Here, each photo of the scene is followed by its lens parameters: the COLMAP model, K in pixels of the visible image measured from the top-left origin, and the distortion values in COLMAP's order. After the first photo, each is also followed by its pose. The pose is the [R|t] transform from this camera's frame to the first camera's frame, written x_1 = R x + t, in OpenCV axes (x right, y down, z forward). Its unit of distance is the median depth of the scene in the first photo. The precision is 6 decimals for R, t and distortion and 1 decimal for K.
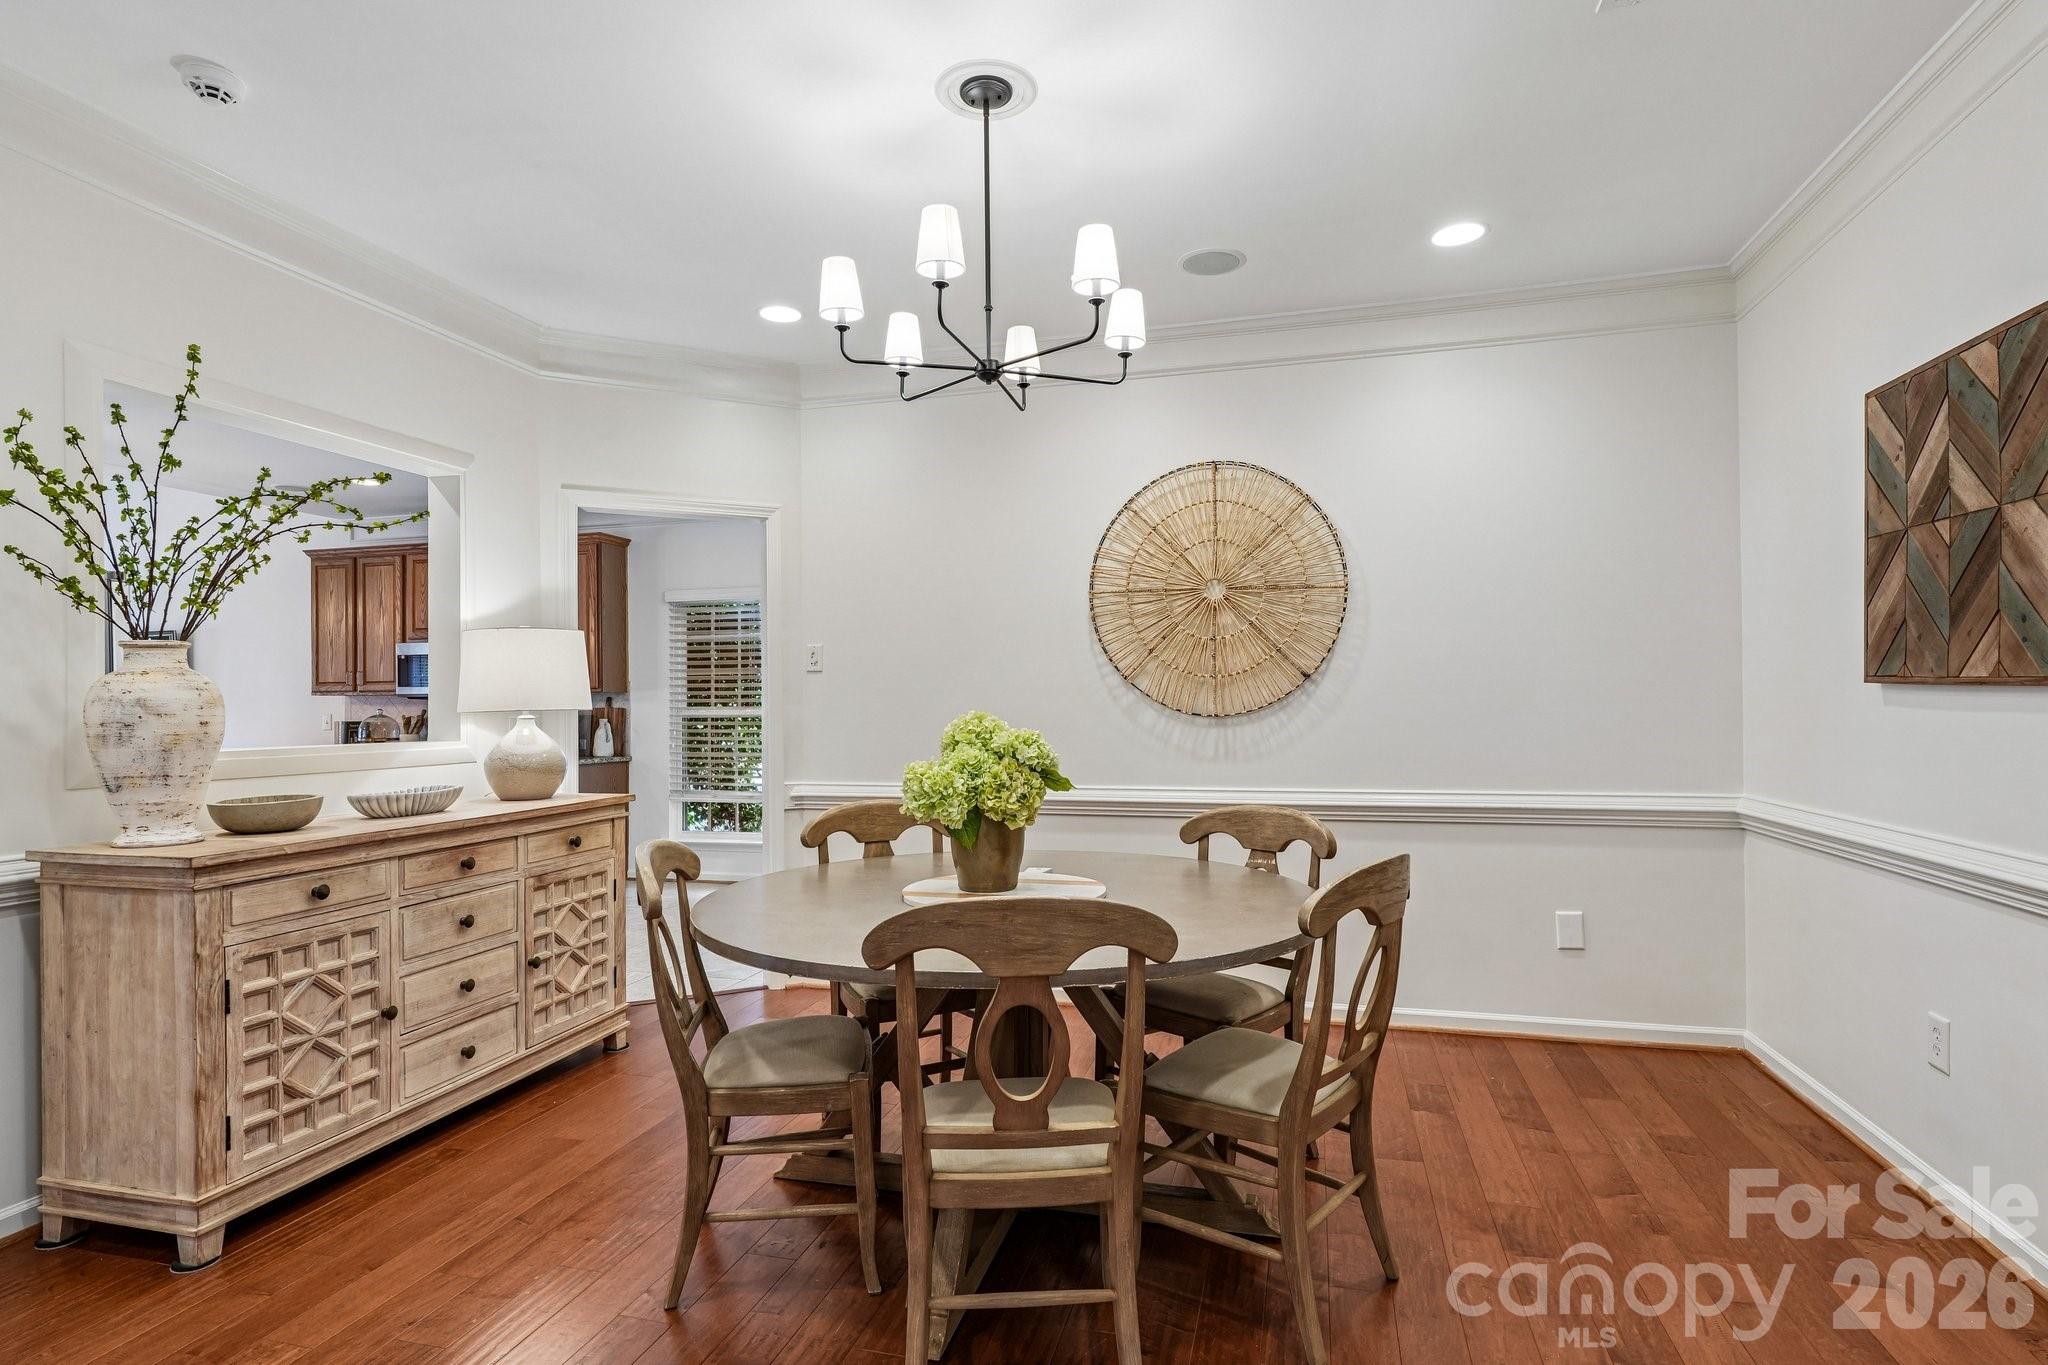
lens RADIAL K [[1038.4, 0, 1027.6], [0, 1038.4, 696.6], [0, 0, 1]] dist [0.005788, -0.002332]
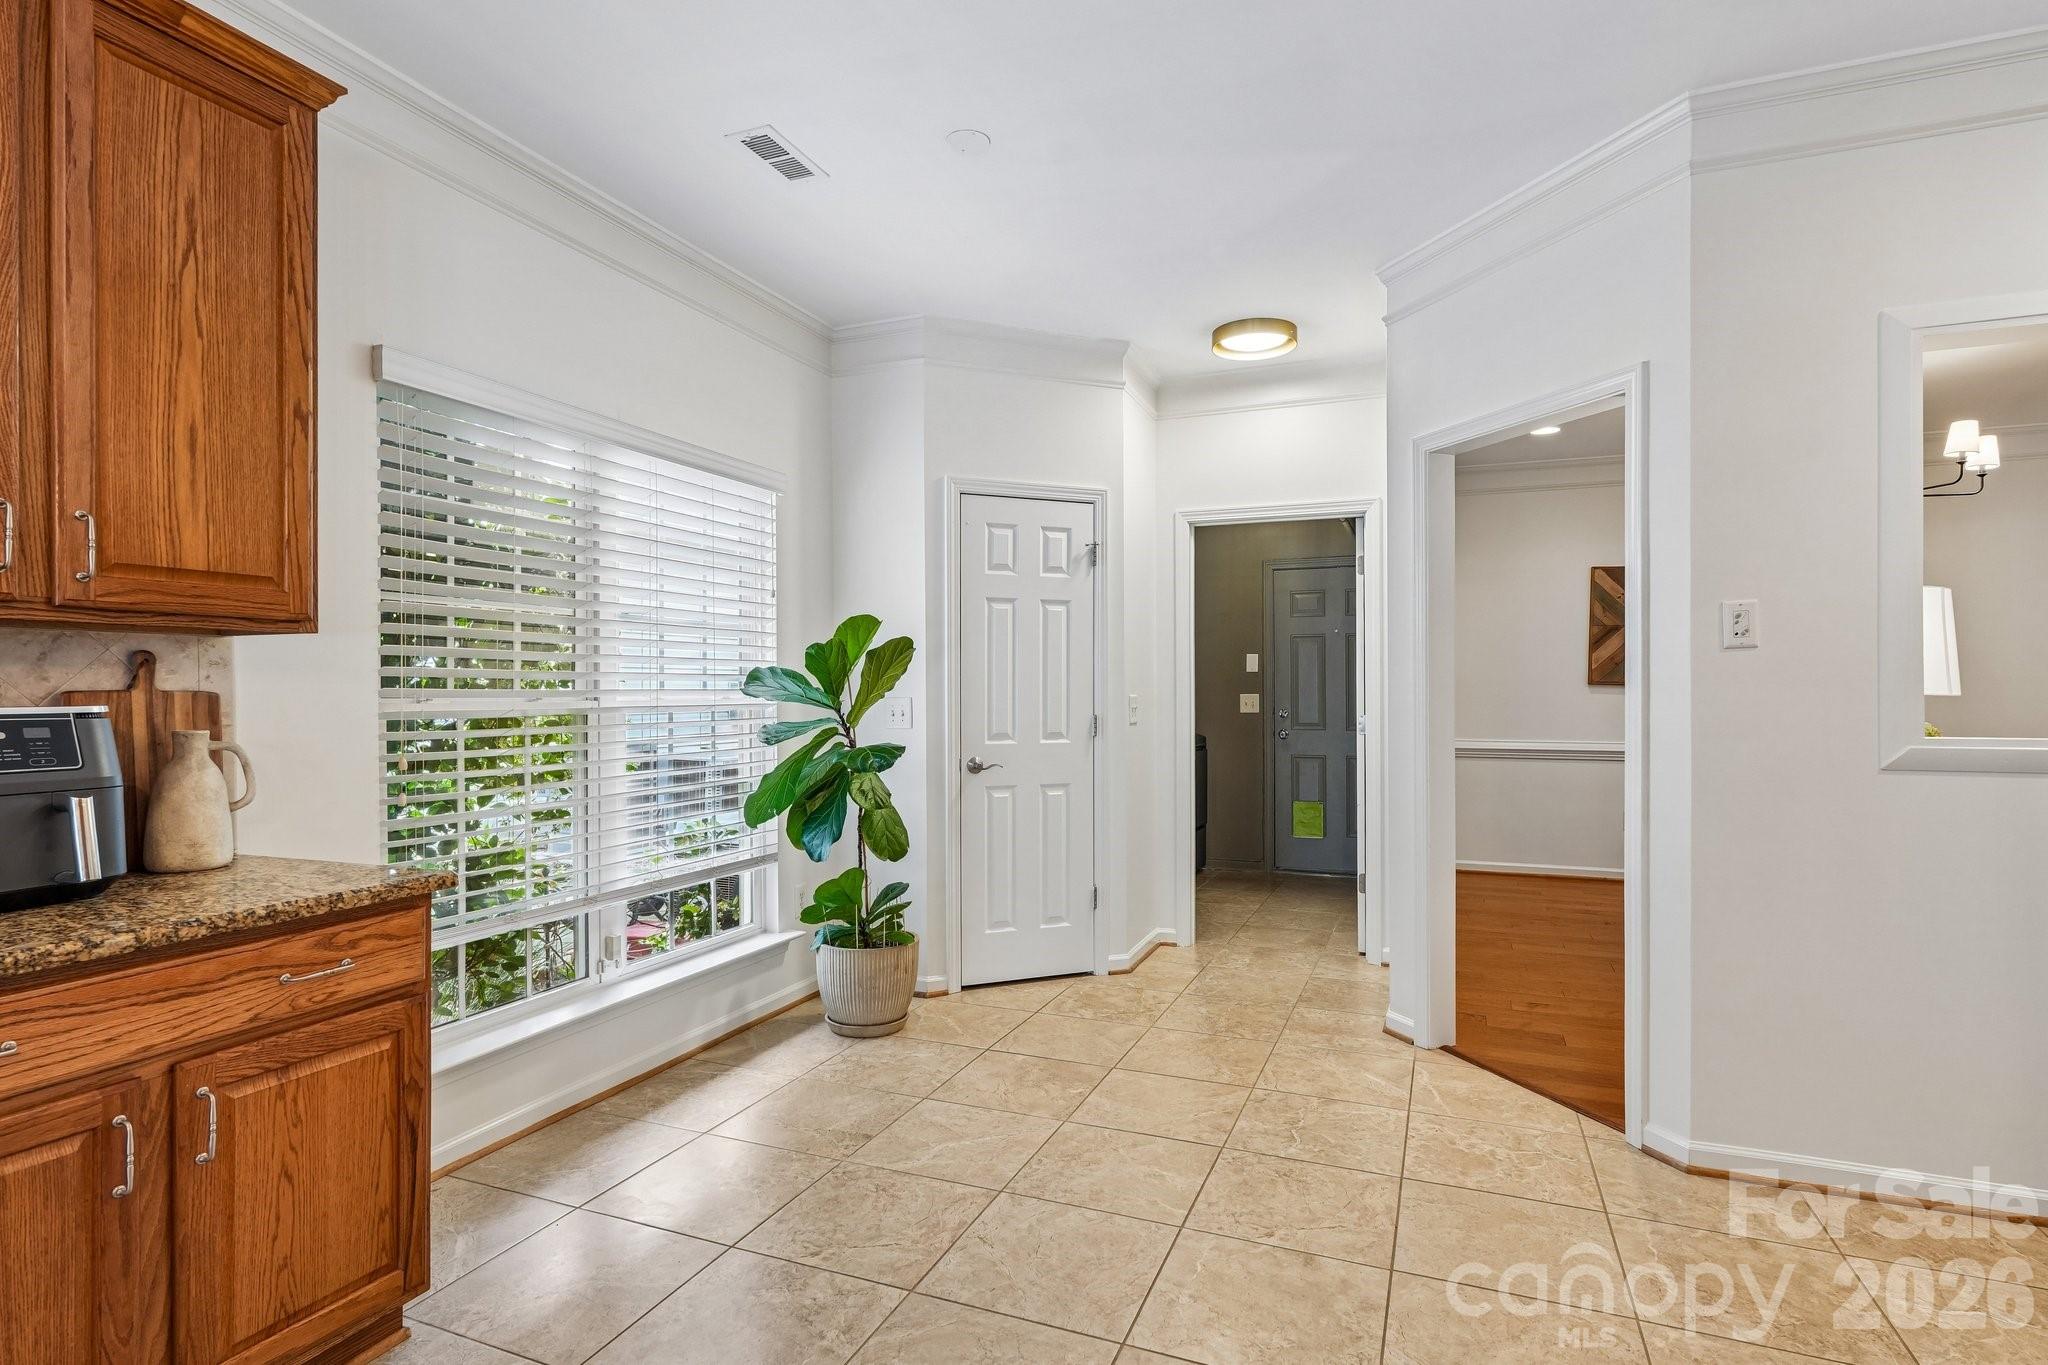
lens RADIAL K [[1038.4, 0, 1024.6], [0, 1038.4, 693.7], [0, 0, 1]] dist [0.005788, -0.002332]
pose [[0.123031, 0.005352, 0.992388, -0.645916], [-0.005801, 0.999972, -0.004674, 0.011647], [-0.992386, -0.005182, 0.123059, 0.741995]]
